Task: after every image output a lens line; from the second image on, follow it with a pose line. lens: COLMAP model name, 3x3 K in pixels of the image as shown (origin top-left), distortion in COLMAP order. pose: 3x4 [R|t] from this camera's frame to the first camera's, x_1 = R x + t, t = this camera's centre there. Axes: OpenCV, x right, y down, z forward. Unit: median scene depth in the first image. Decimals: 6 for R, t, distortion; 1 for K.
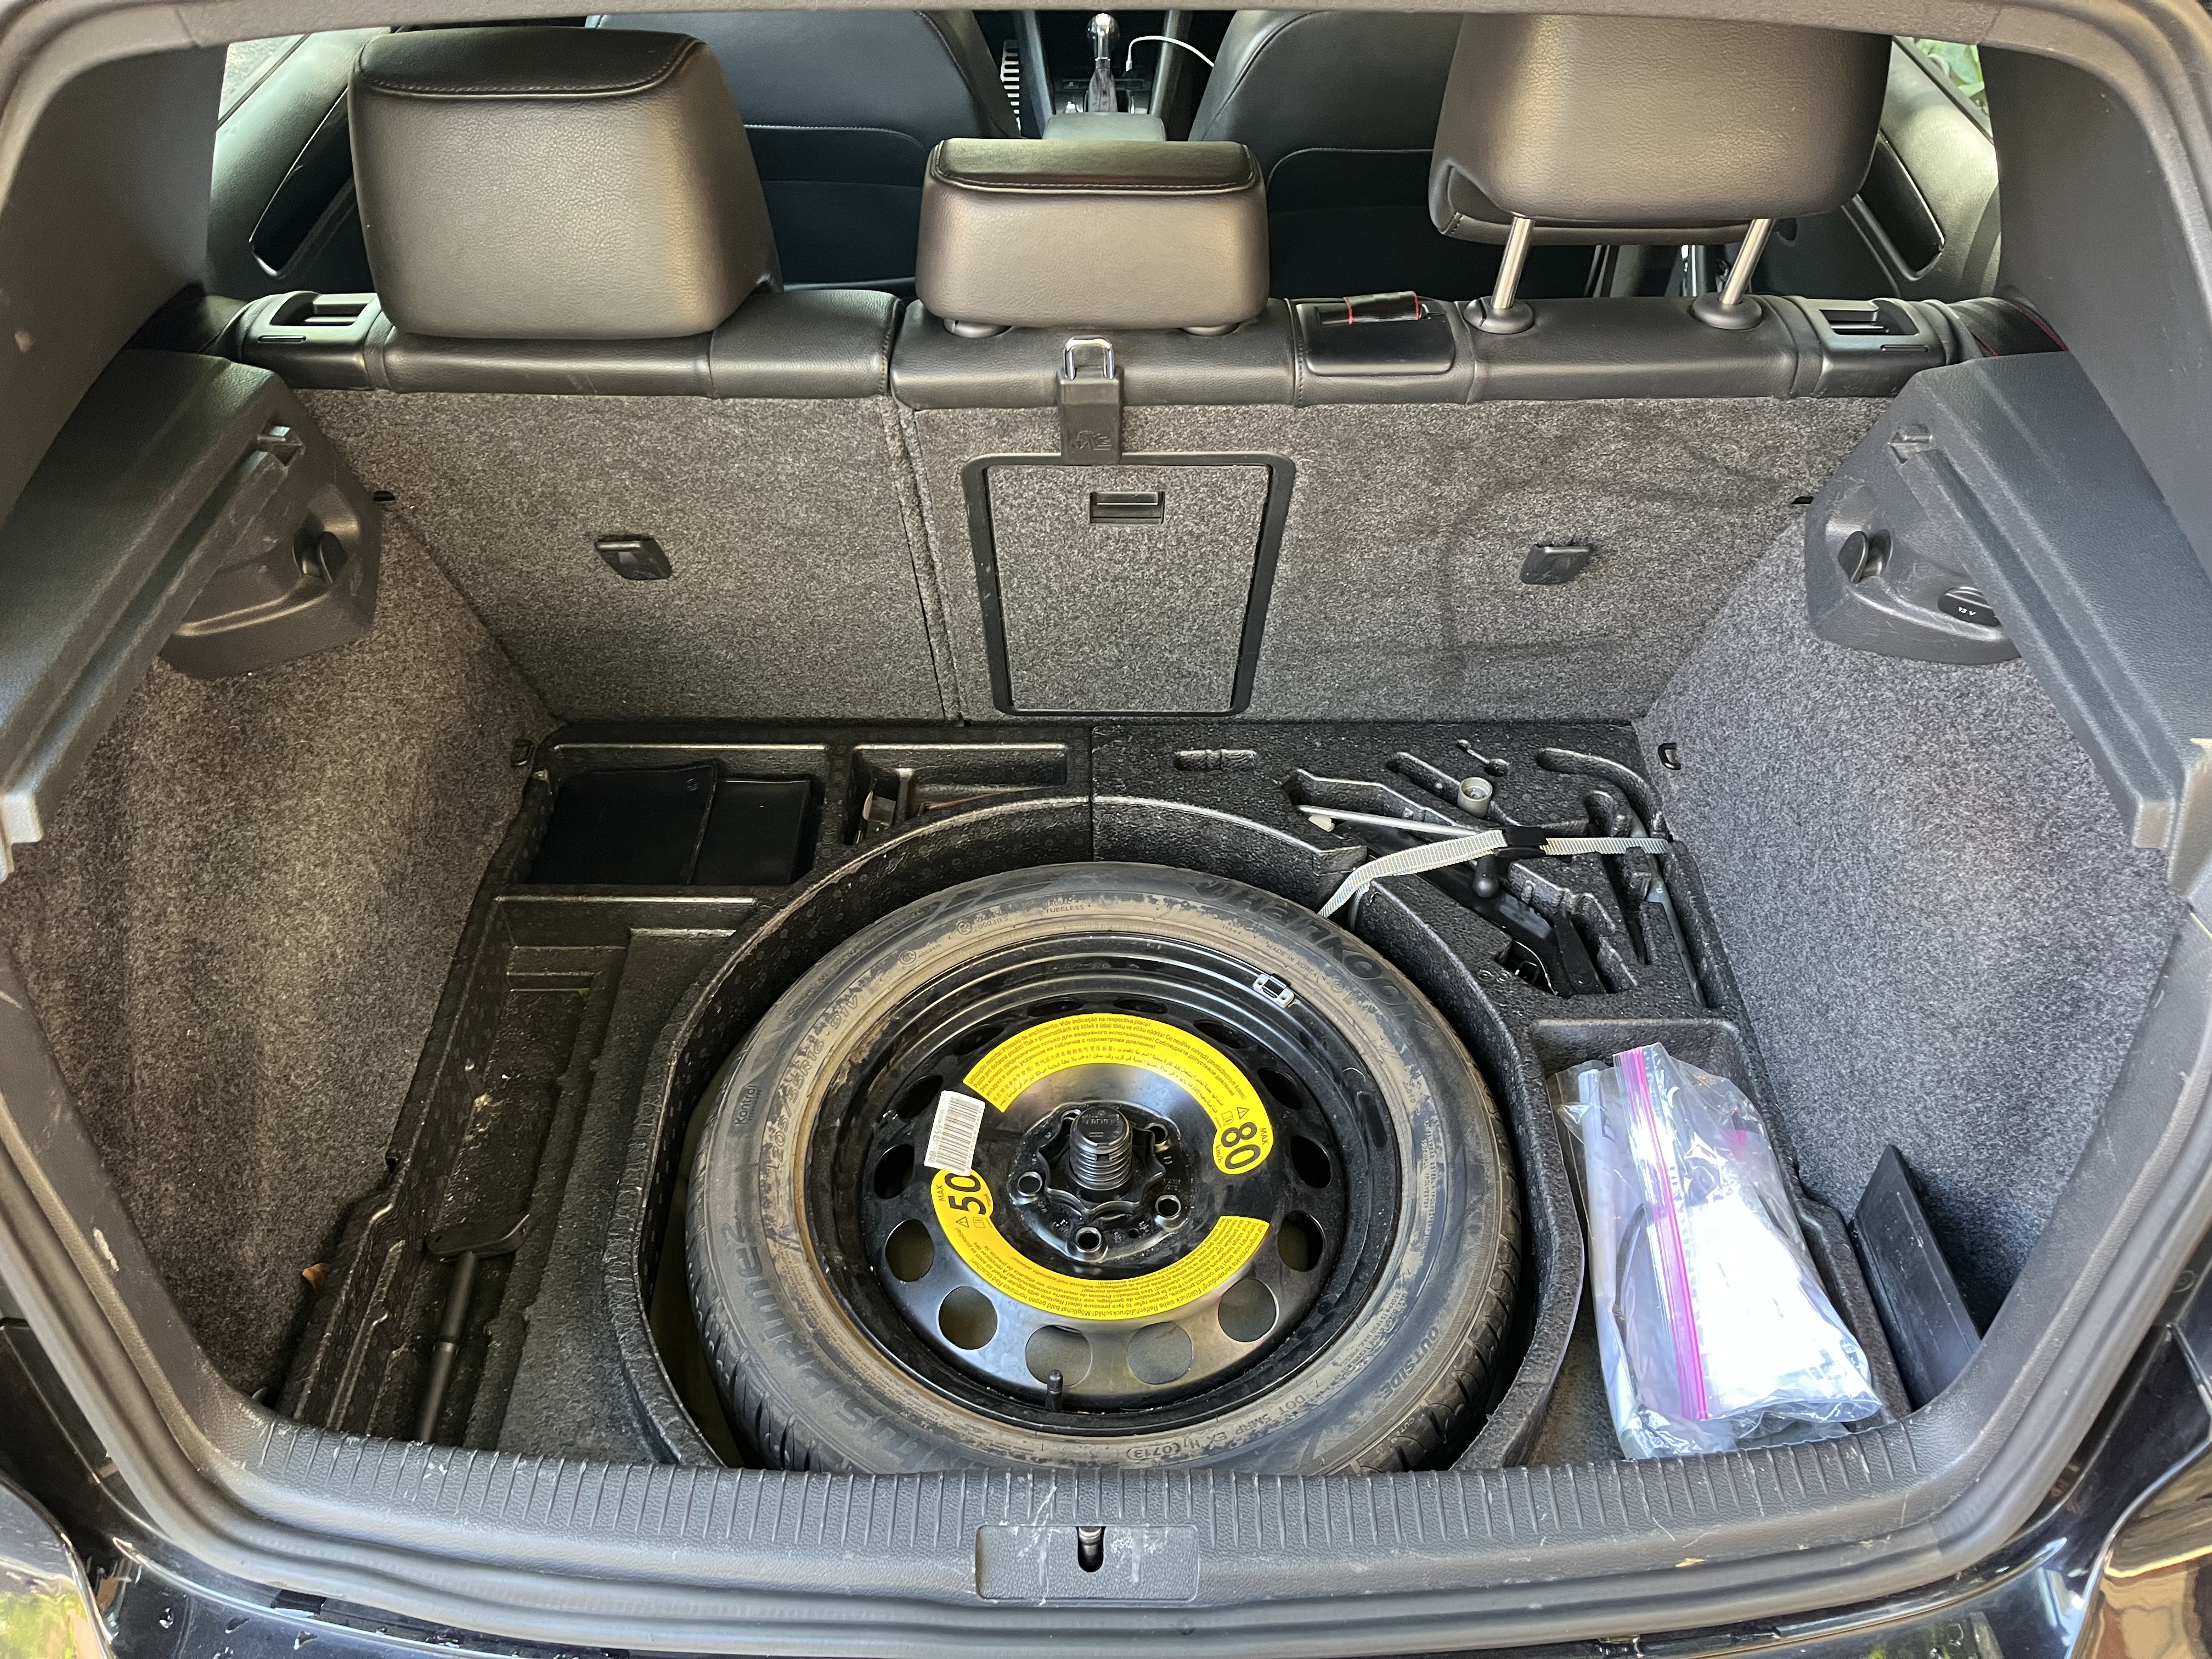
lens RADIAL K [[1682.2, 0, 1104.3], [0, 1682.2, 829.5], [0, 0, 1]] dist [0.019393, -0.023497]
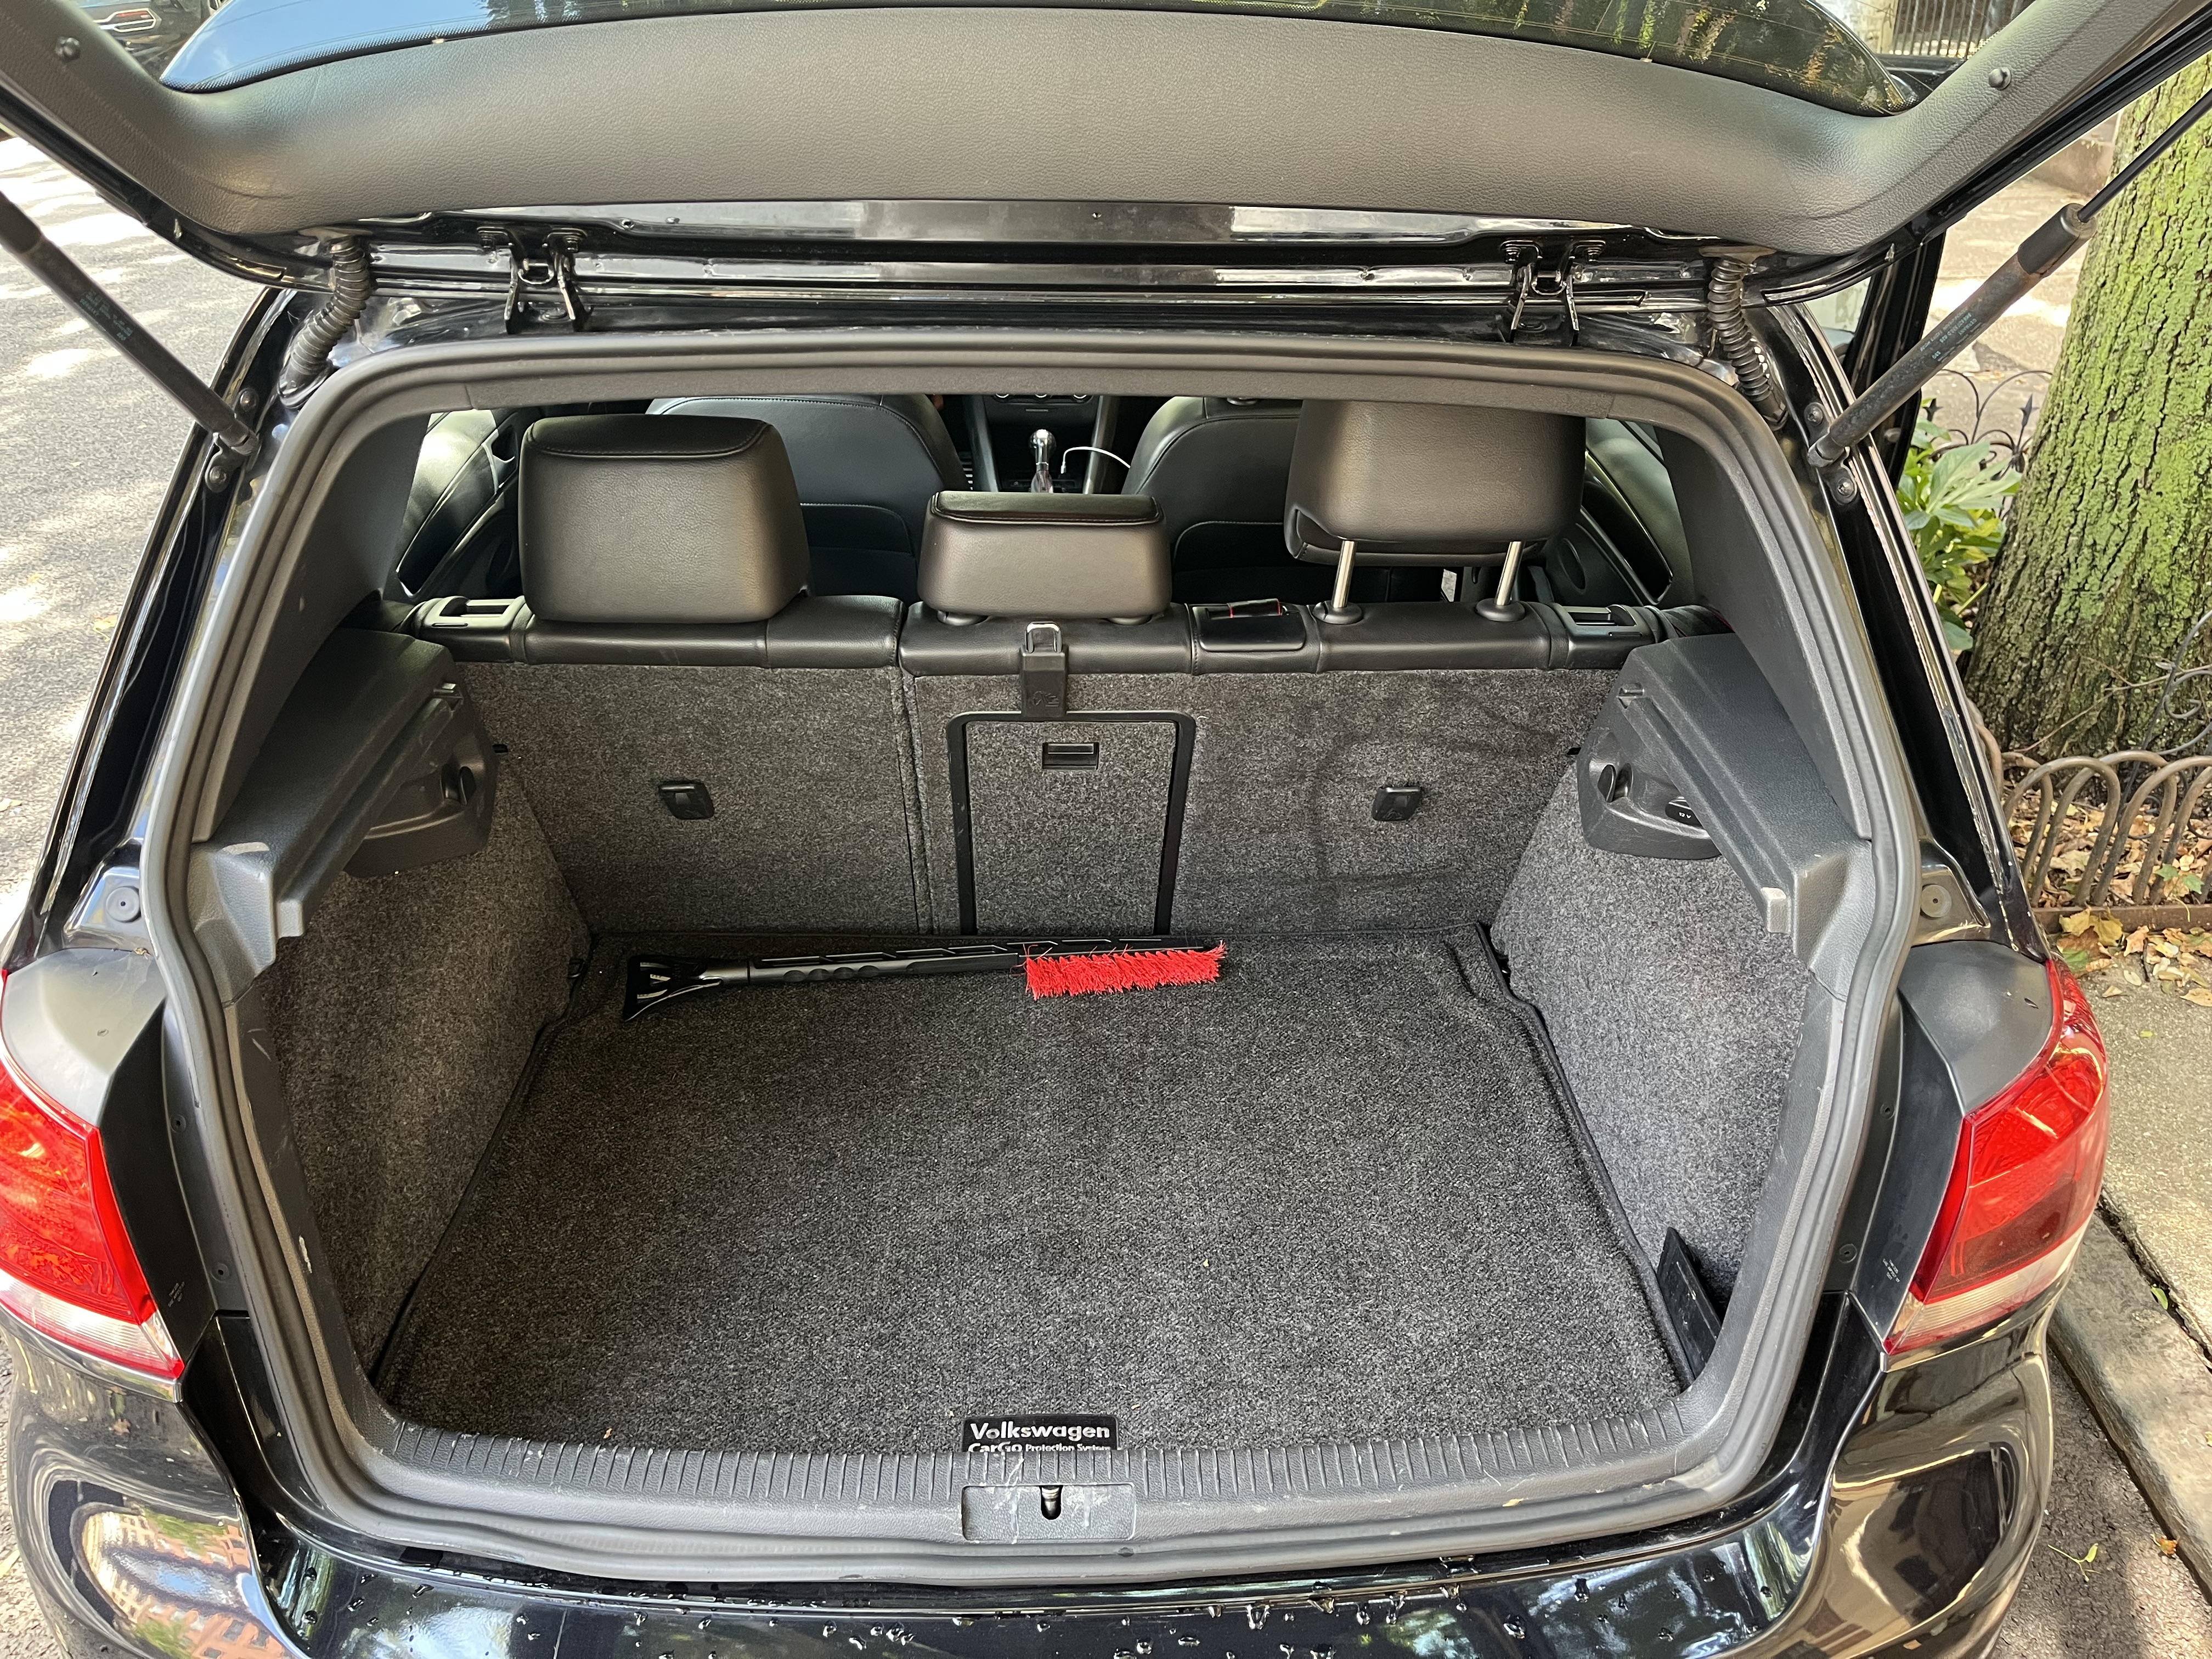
lens RADIAL K [[1682.2, 0, 1107.7], [0, 1682.2, 828.5], [0, 0, 1]] dist [0.019393, -0.023497]
pose [[0.999085, -0.003277, 0.042635, -0.015200], [0.012829, 0.974102, -0.225744, 0.181976], [-0.040791, 0.226085, 0.973253, -0.306314]]
